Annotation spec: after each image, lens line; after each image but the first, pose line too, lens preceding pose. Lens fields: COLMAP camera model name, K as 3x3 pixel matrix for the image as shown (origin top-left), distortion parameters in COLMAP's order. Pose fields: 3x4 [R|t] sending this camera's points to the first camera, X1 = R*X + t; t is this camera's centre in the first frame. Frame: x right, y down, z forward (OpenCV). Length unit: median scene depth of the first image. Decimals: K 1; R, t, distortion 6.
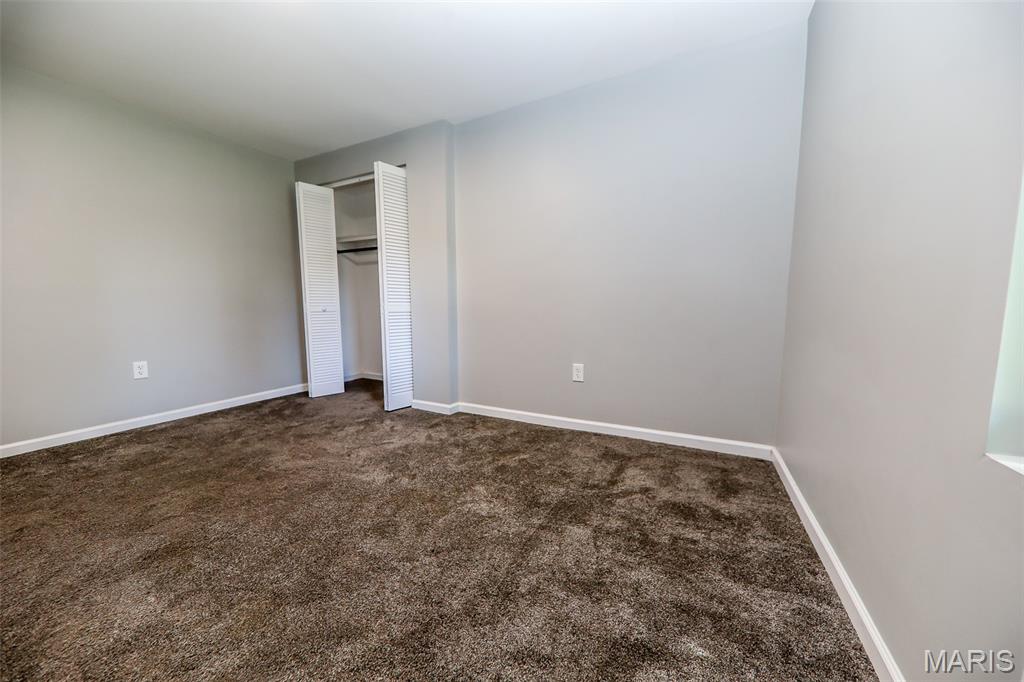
lens RADIAL K [[391.3, 0, 513.9], [0, 391.3, 341.5], [0, 0, 1]] dist [0.010476, -0.006858]
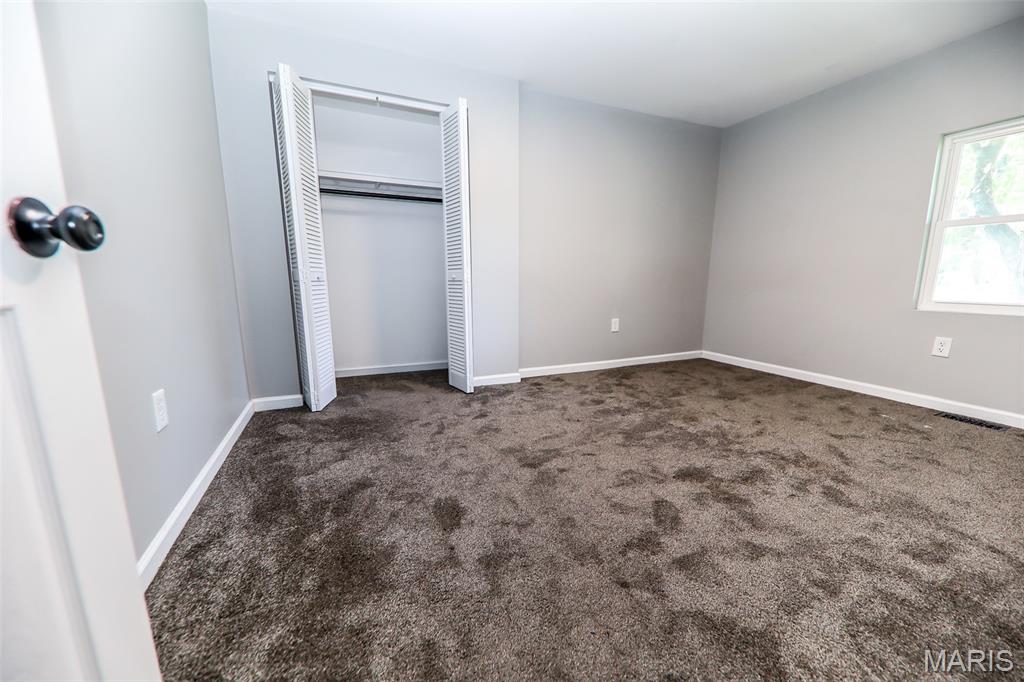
lens RADIAL K [[391.3, 0, 513.9], [0, 391.3, 341.5], [0, 0, 1]] dist [0.010476, -0.006858]
pose [[0.596992, -0.108678, 0.794852, -1.041073], [0.078709, 0.993936, 0.076782, 0.003801], [-0.798377, 0.016723, 0.601926, 0.430455]]
